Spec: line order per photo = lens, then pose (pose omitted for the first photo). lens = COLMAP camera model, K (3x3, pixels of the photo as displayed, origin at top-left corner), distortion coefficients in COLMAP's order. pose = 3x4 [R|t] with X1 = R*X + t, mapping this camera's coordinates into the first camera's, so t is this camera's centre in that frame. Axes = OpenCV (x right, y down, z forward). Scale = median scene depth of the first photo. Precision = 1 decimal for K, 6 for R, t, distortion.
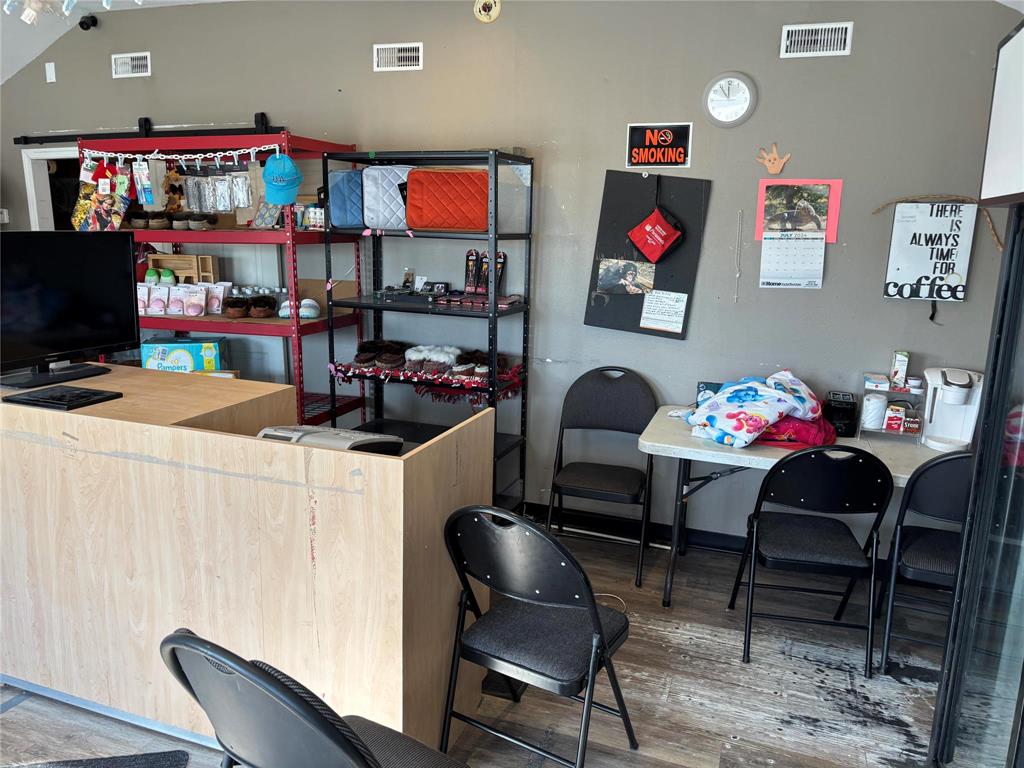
lens RADIAL K [[760.3, 0, 512.0], [0, 760.3, 384.0], [0, 0, 1]] dist [0.041118, -0.046089]
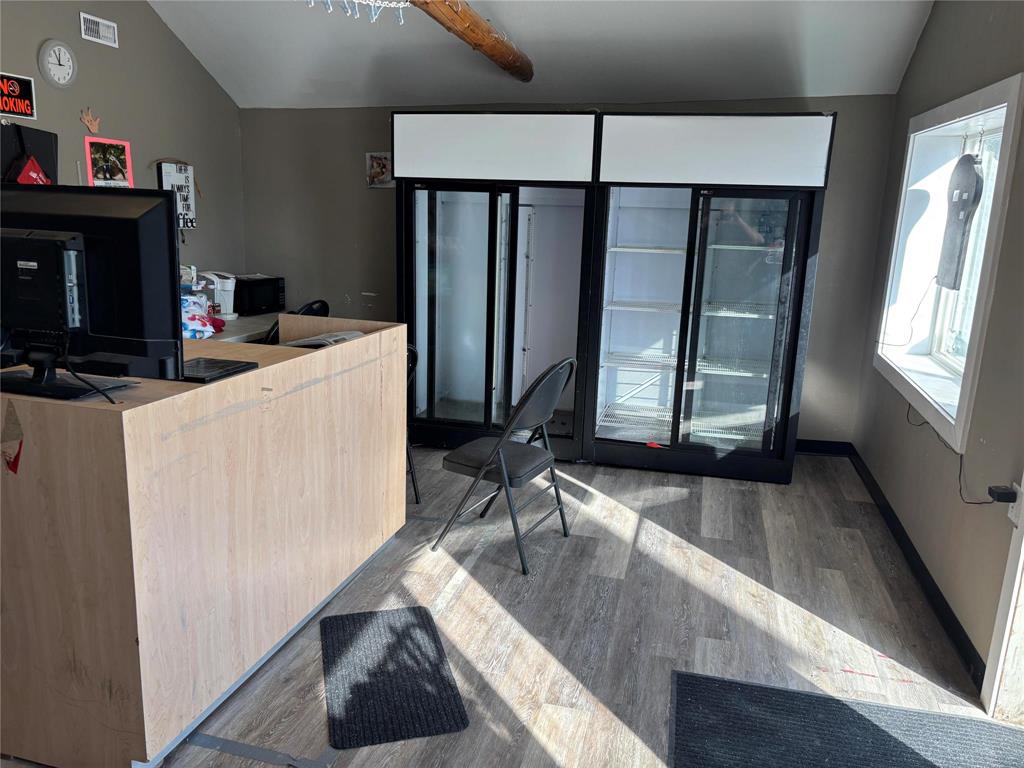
lens RADIAL K [[760.3, 0, 512.0], [0, 760.3, 384.0], [0, 0, 1]] dist [0.041118, -0.046089]
pose [[-0.066452, -0.248028, 0.966471, -1.057204], [0.164555, 0.952625, 0.255789, -0.099277], [-0.984127, 0.176035, -0.022489, 0.456402]]
